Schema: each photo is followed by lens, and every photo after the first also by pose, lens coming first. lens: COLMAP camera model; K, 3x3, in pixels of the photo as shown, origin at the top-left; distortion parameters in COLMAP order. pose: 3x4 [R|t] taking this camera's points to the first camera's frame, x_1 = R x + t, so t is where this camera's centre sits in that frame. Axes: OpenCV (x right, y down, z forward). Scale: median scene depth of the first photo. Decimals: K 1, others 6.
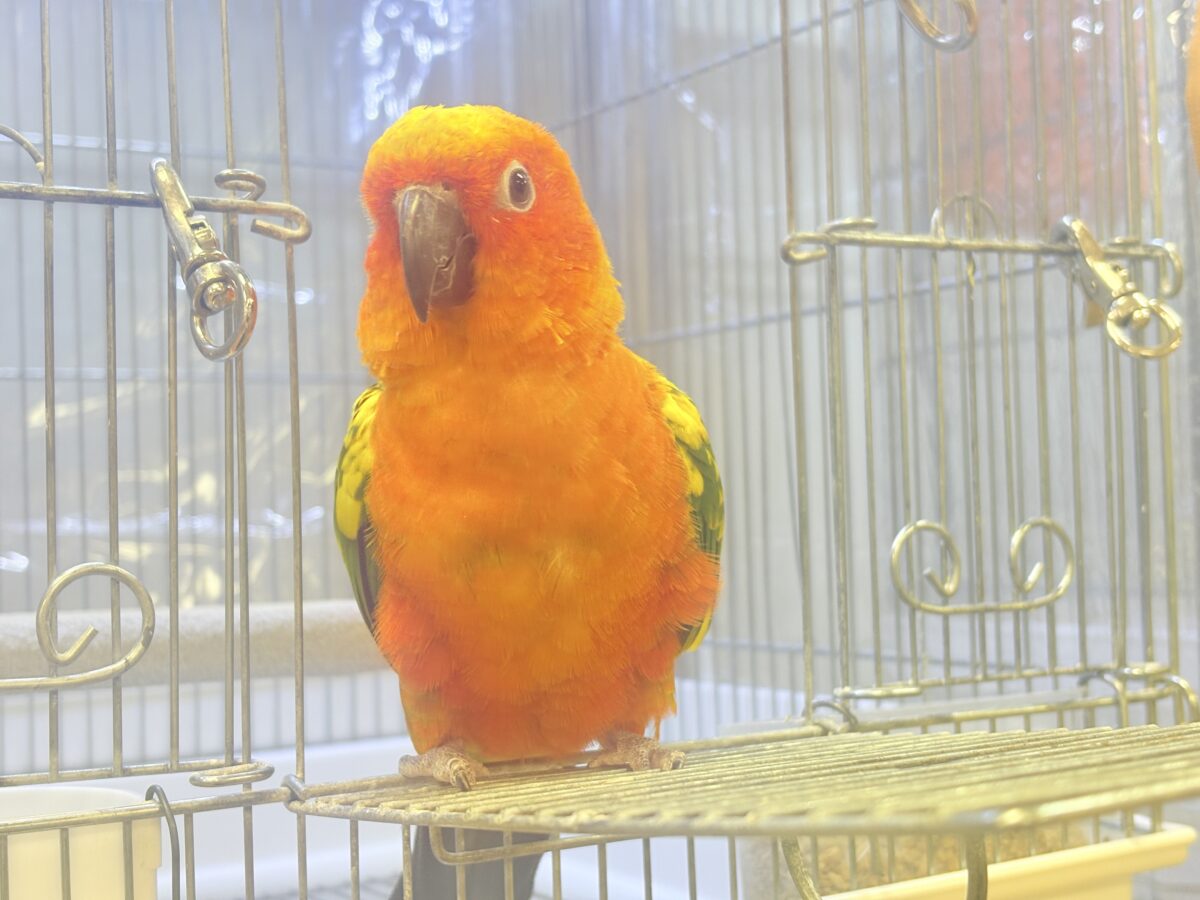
lens RADIAL K [[1824.8, 0, 600.0], [0, 1824.8, 450.0], [0, 0, 1]] dist [0.027943, -0.682510]
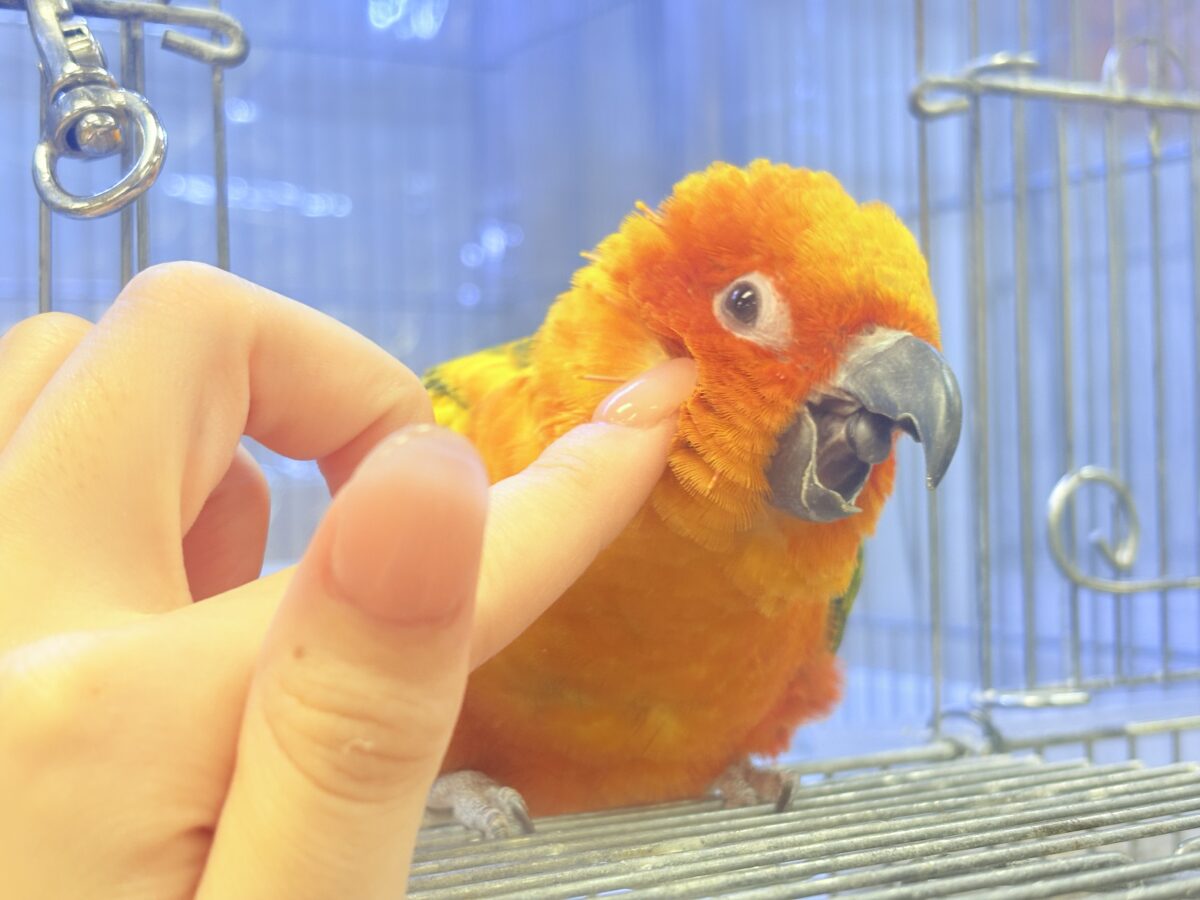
lens RADIAL K [[1903.2, 0, 600.0], [0, 1903.2, 450.0], [0, 0, 1]] dist [0.096092, -0.763175]
pose [[0.999330, 0.007267, -0.035869, 0.004311], [-0.006209, 0.999545, 0.029527, 0.009856], [0.036068, -0.029285, 0.998920, 0.223114]]
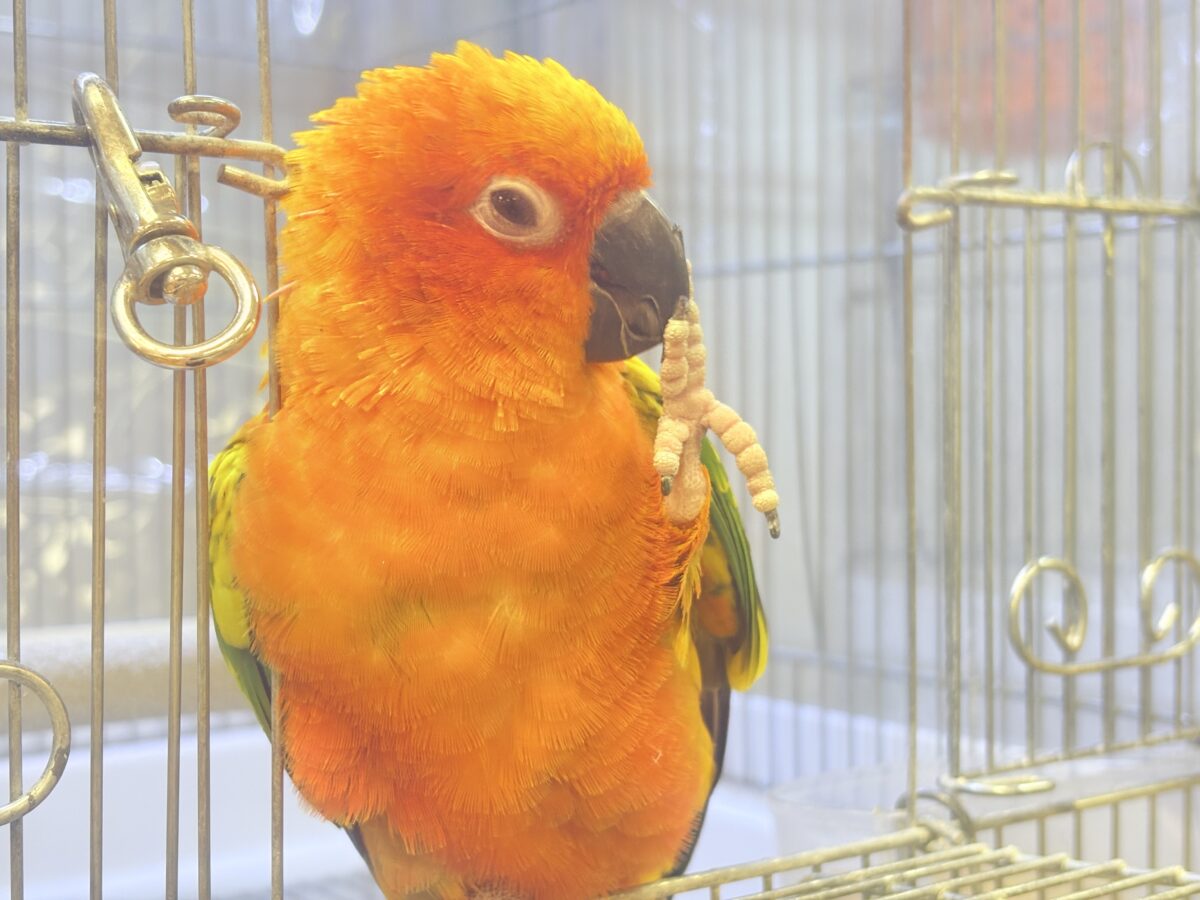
lens RADIAL K [[1903.2, 0, 600.0], [0, 1903.2, 450.0], [0, 0, 1]] dist [0.096092, -0.763175]
pose [[0.997473, 0.020988, 0.067874, -0.076413], [-0.024557, 0.998336, 0.052182, -0.048725], [-0.066666, -0.053717, 0.996328, 0.207713]]
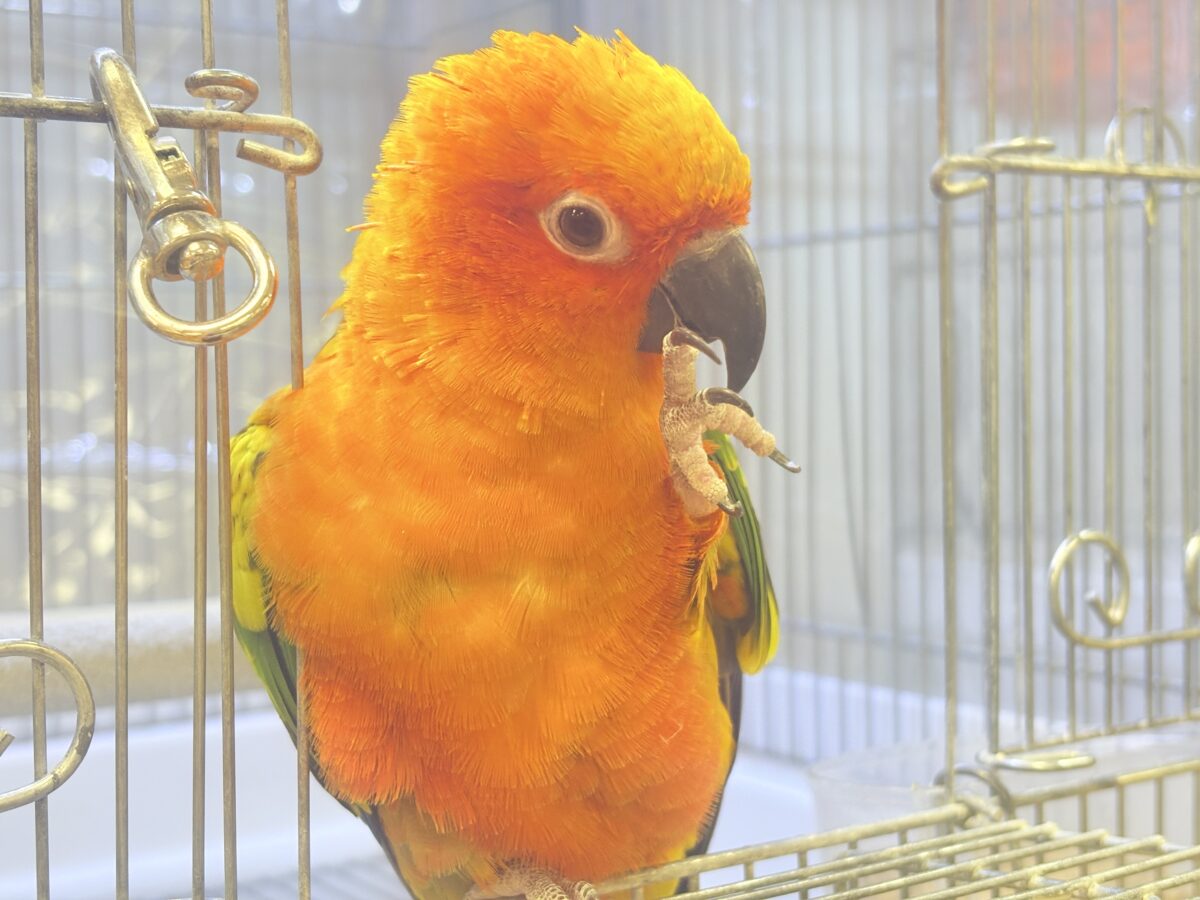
lens RADIAL K [[1903.2, 0, 600.0], [0, 1903.2, 450.0], [0, 0, 1]] dist [0.096092, -0.763175]
pose [[0.999156, 0.012481, 0.039137, -0.066094], [-0.014985, 0.997815, 0.064347, -0.047286], [-0.038249, -0.064879, 0.997160, 0.213826]]
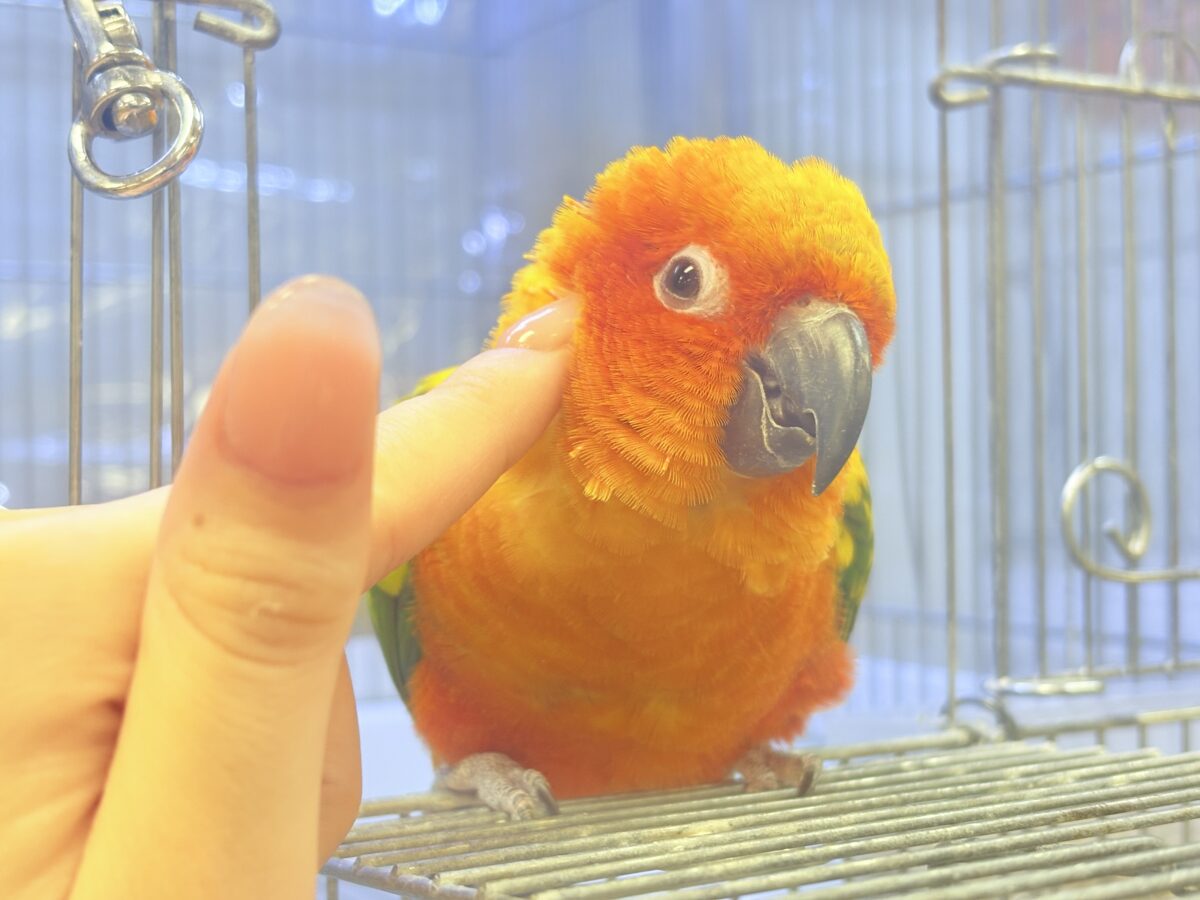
lens RADIAL K [[1903.2, 0, 600.0], [0, 1903.2, 450.0], [0, 0, 1]] dist [0.096092, -0.763175]
pose [[0.999442, 0.016468, -0.029067, -0.008621], [-0.015445, 0.999266, 0.035068, 0.011446], [0.029623, -0.034599, 0.998962, 0.219855]]
